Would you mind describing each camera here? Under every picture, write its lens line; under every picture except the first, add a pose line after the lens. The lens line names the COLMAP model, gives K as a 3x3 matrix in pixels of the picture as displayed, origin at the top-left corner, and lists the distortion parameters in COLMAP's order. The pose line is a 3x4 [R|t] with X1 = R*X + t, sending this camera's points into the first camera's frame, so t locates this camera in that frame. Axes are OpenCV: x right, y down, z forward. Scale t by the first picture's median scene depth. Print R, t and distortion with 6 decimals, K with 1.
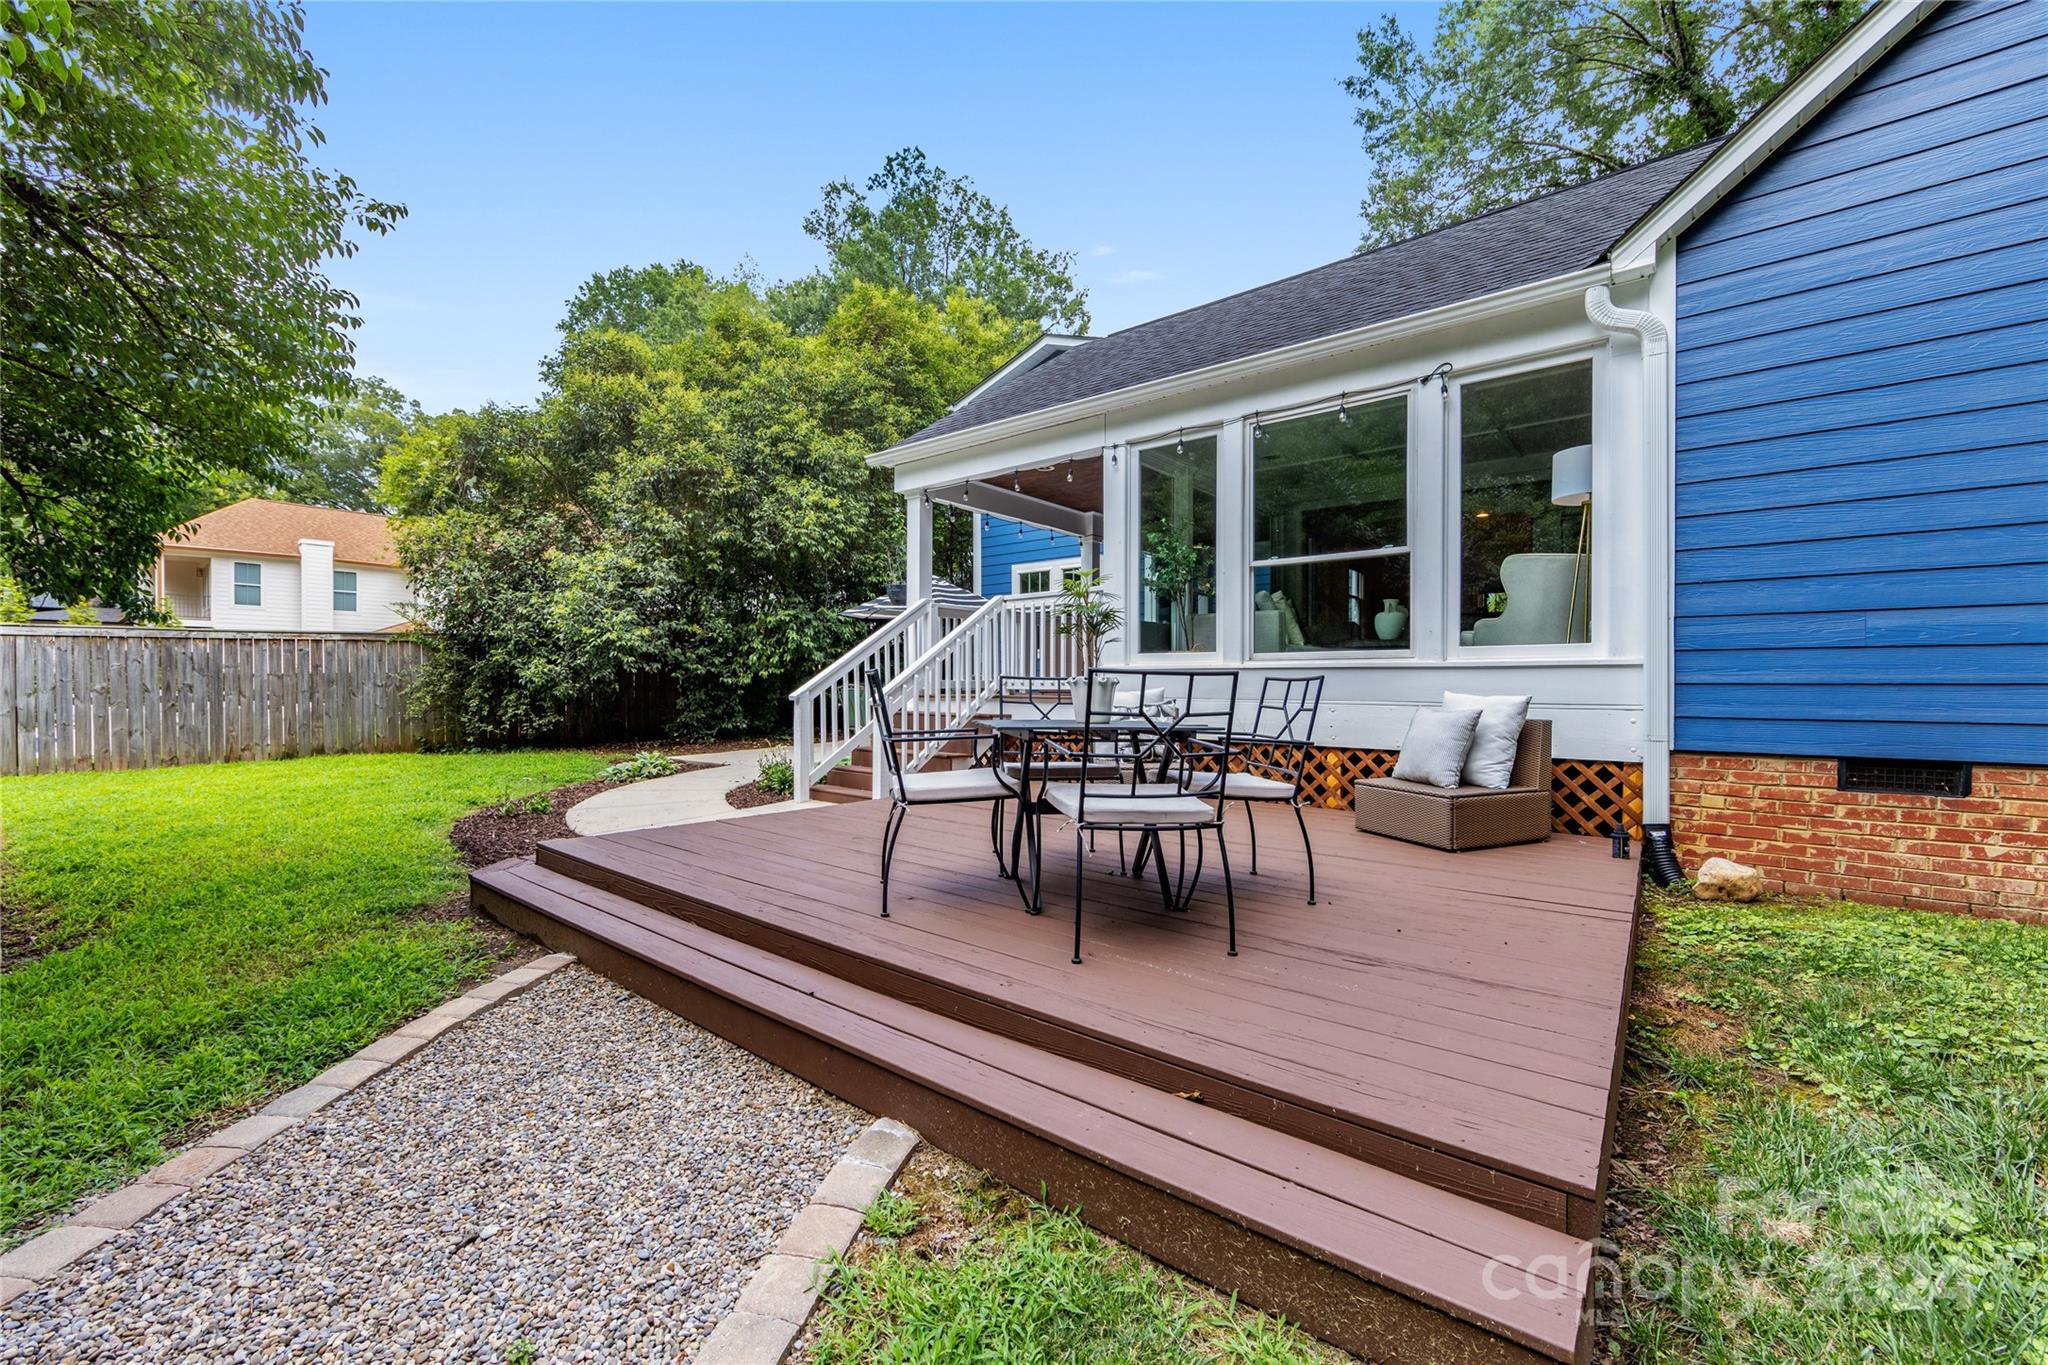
lens RADIAL K [[800.6, 0, 1020.0], [0, 800.6, 678.5], [0, 0, 1]] dist [0.000494, 0.000123]
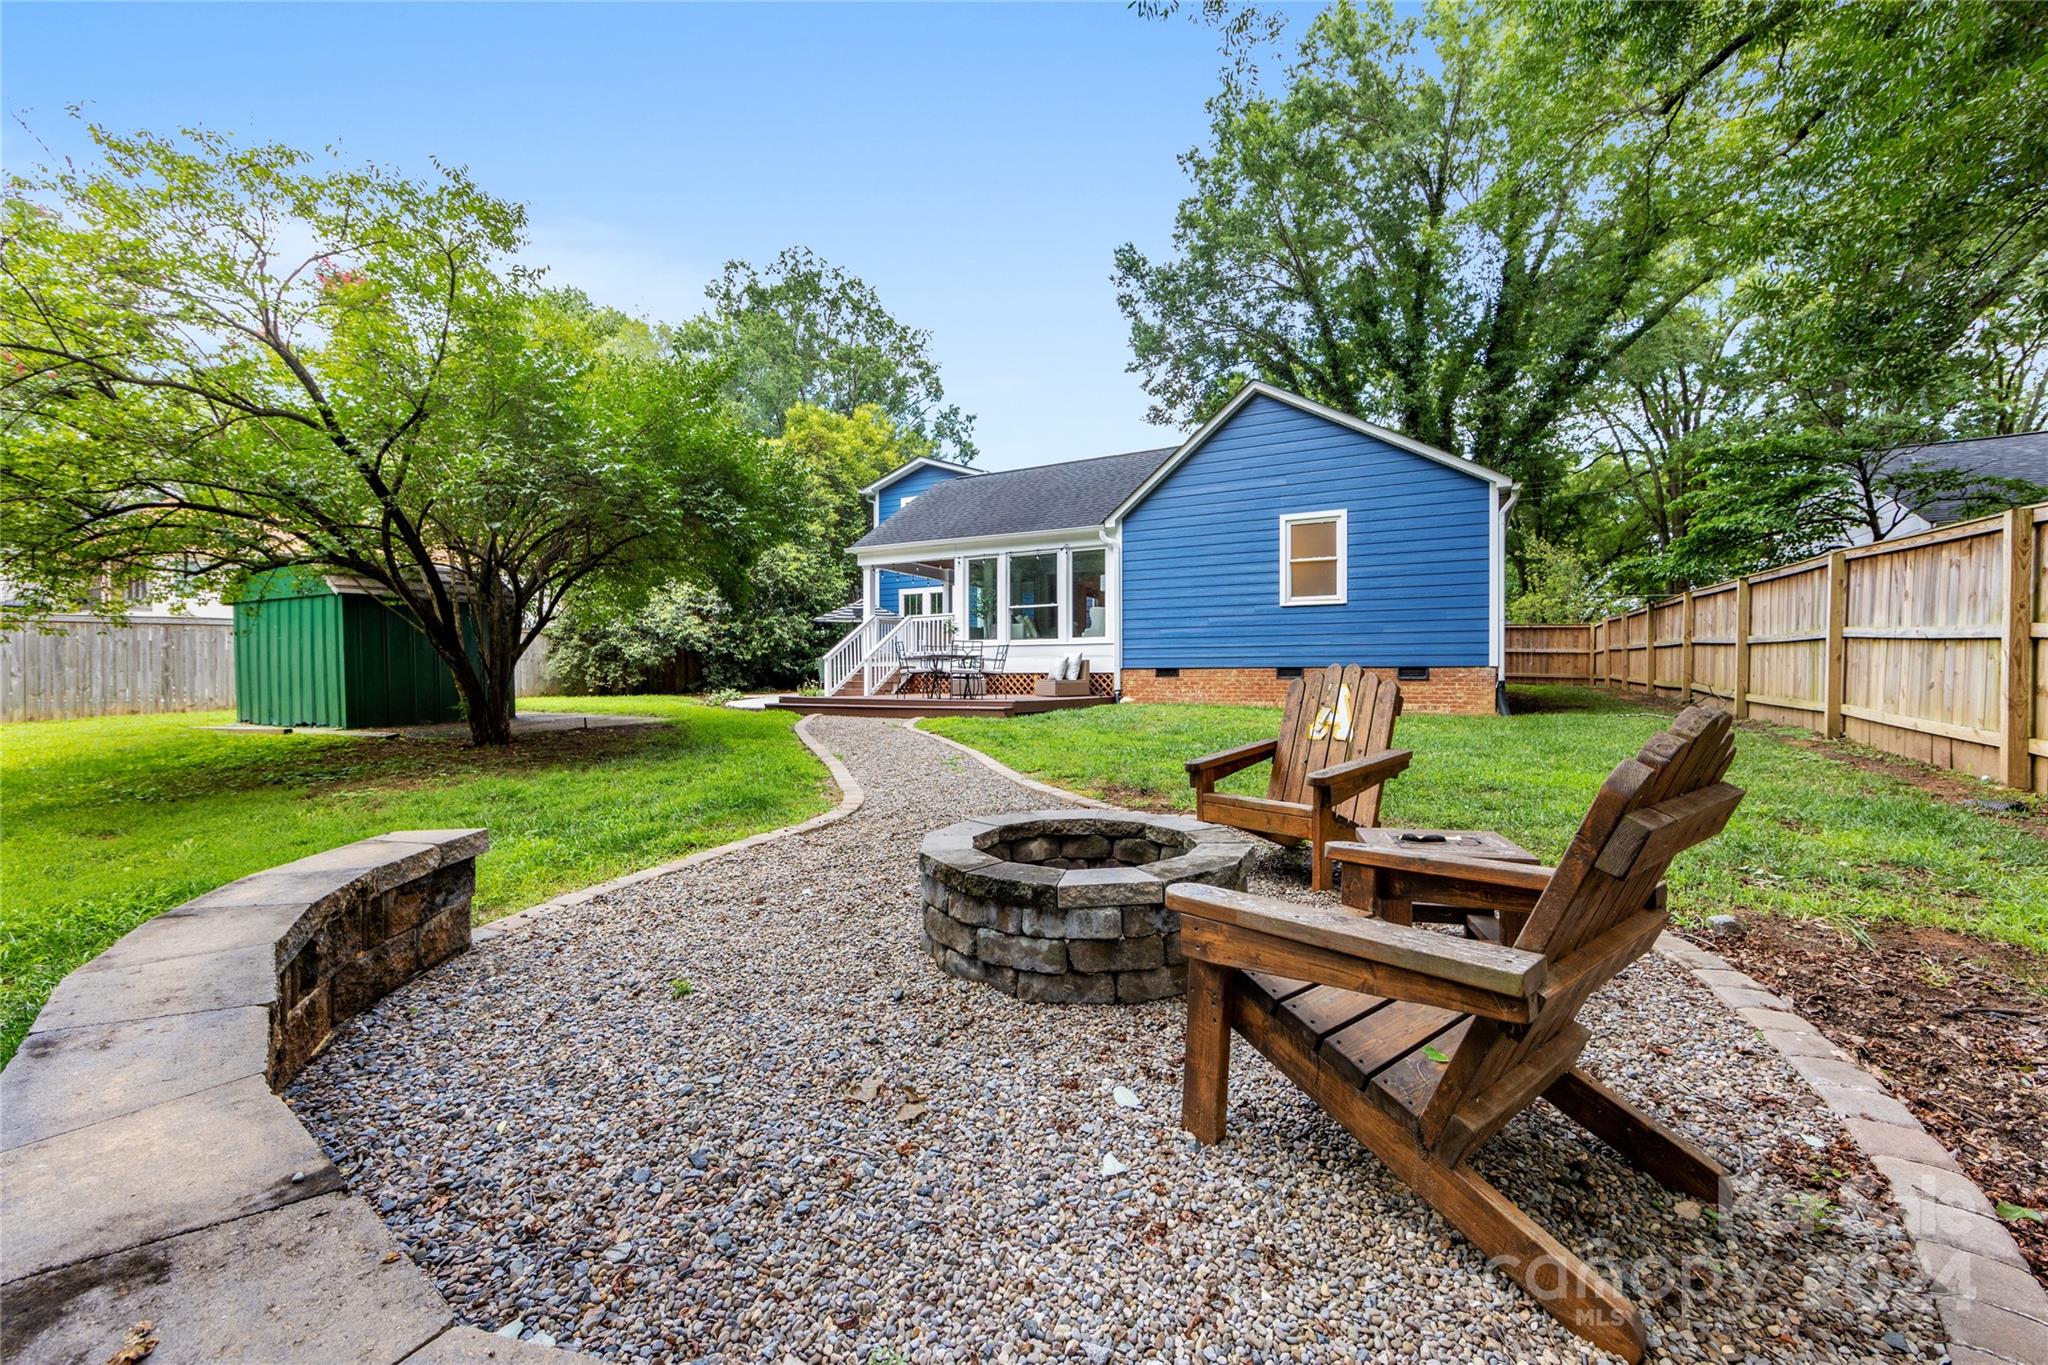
lens RADIAL K [[800.6, 0, 1017.1], [0, 800.6, 687.3], [0, 0, 1]] dist [0.000494, 0.000123]
pose [[0.983307, -0.004843, 0.181887, -0.136746], [0.001816, 0.999857, 0.016810, 0.062985], [-0.181943, -0.016199, 0.983176, -1.278020]]
